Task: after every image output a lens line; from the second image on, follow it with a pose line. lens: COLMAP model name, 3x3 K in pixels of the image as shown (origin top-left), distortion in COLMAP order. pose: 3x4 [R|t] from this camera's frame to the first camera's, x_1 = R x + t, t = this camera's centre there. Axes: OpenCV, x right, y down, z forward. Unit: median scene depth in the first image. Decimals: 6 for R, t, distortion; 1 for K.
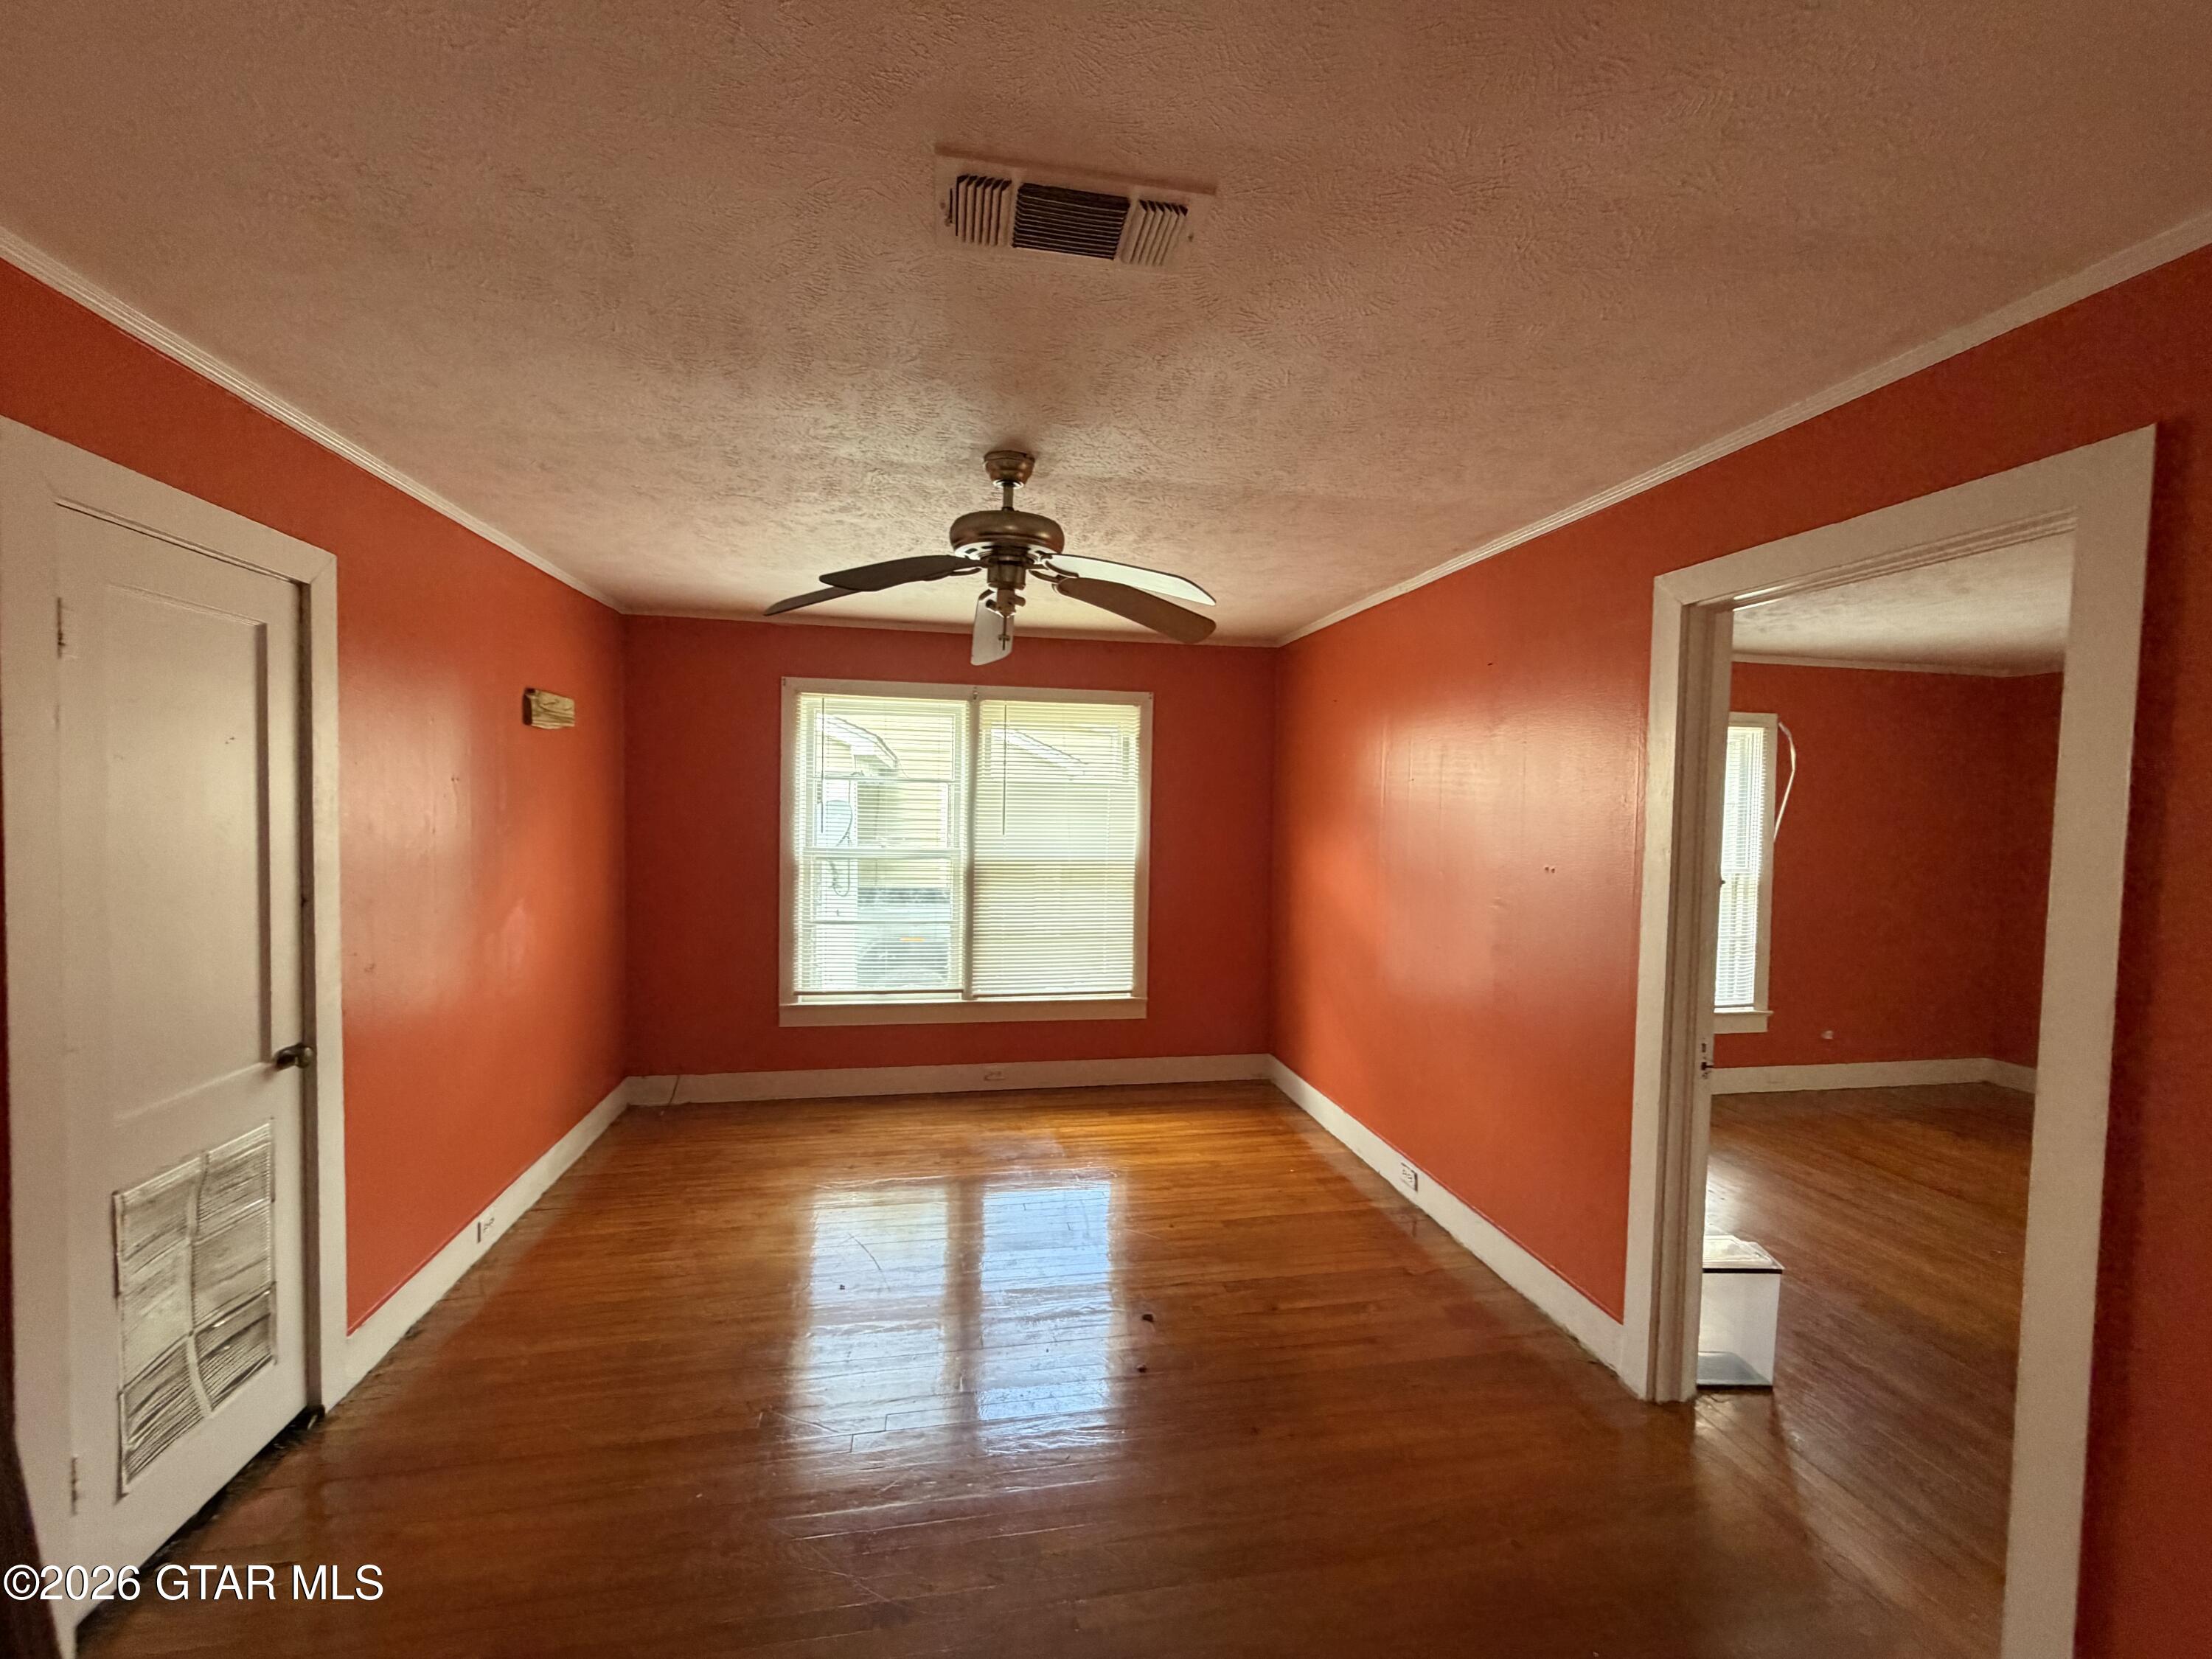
lens RADIAL K [[878.4, 0, 1106.0], [0, 878.4, 829.5], [0, 0, 1]] dist [-0.006501, -0.000337]
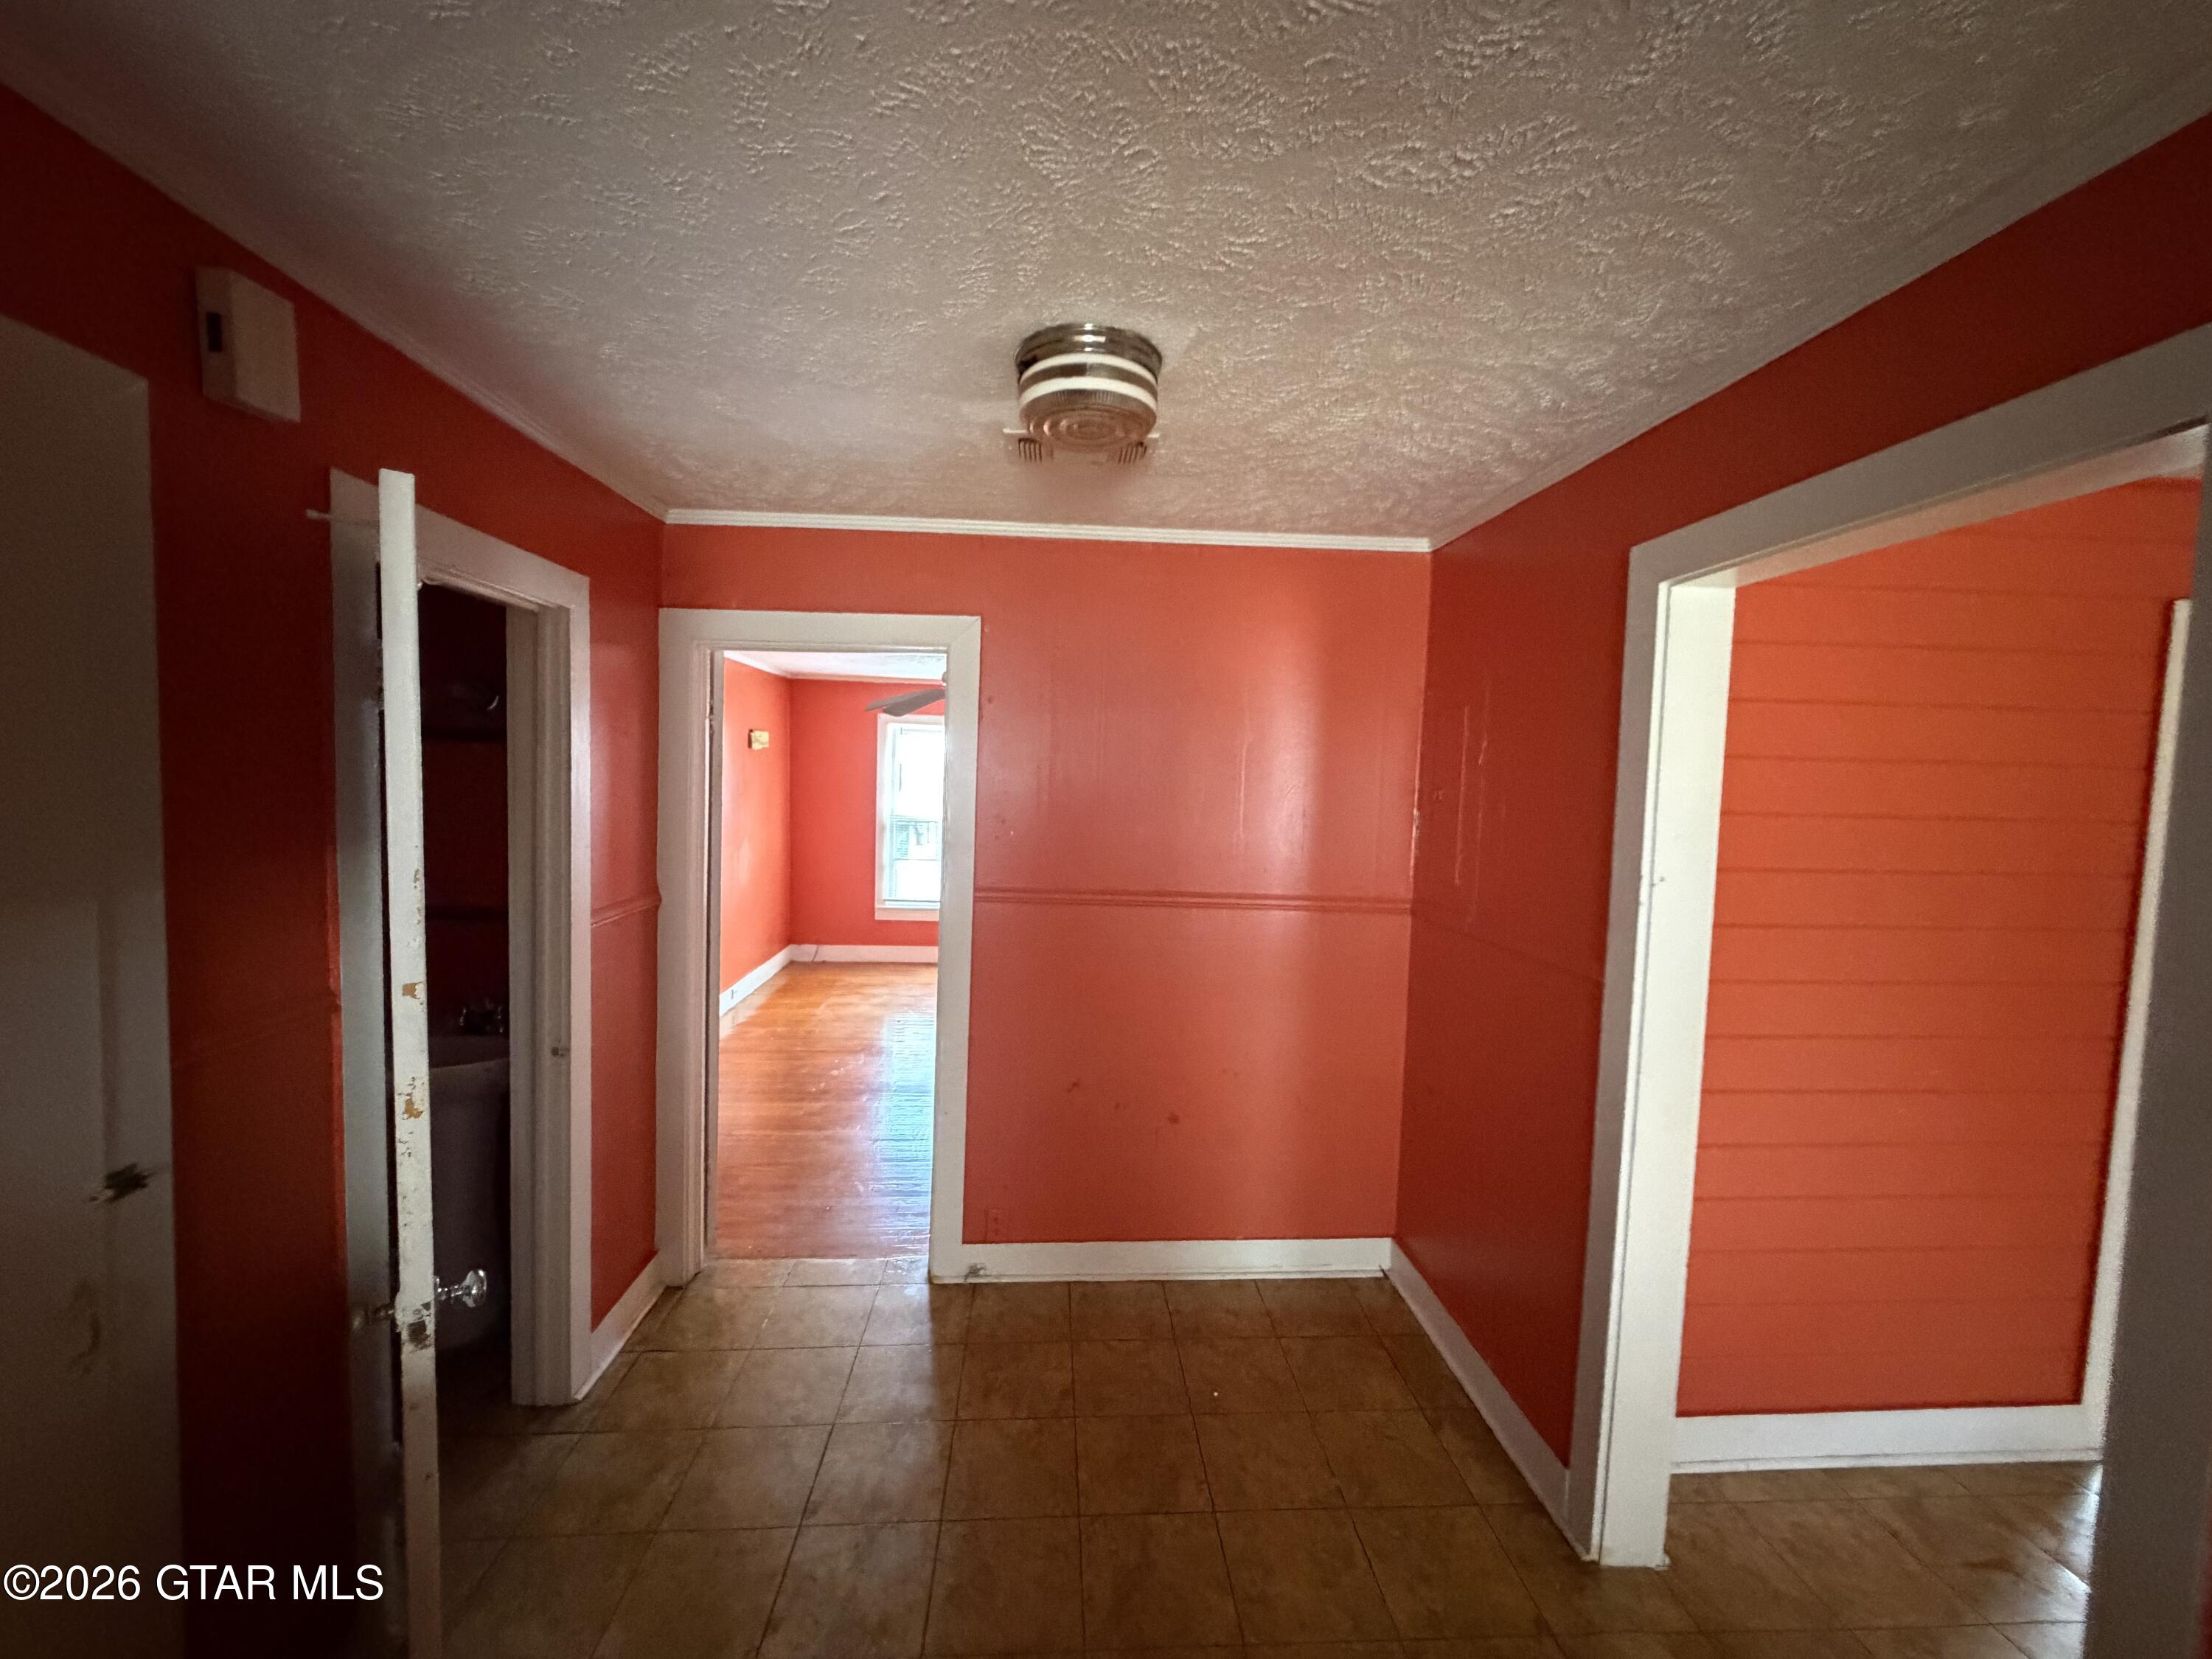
lens RADIAL K [[878.4, 0, 1106.0], [0, 878.4, 829.5], [0, 0, 1]] dist [-0.006501, -0.000337]
pose [[0.992594, 0.010257, -0.121048, 0.283592], [-0.007799, 0.999754, 0.020766, 0.013363], [0.121232, -0.019668, 0.992429, -0.648408]]
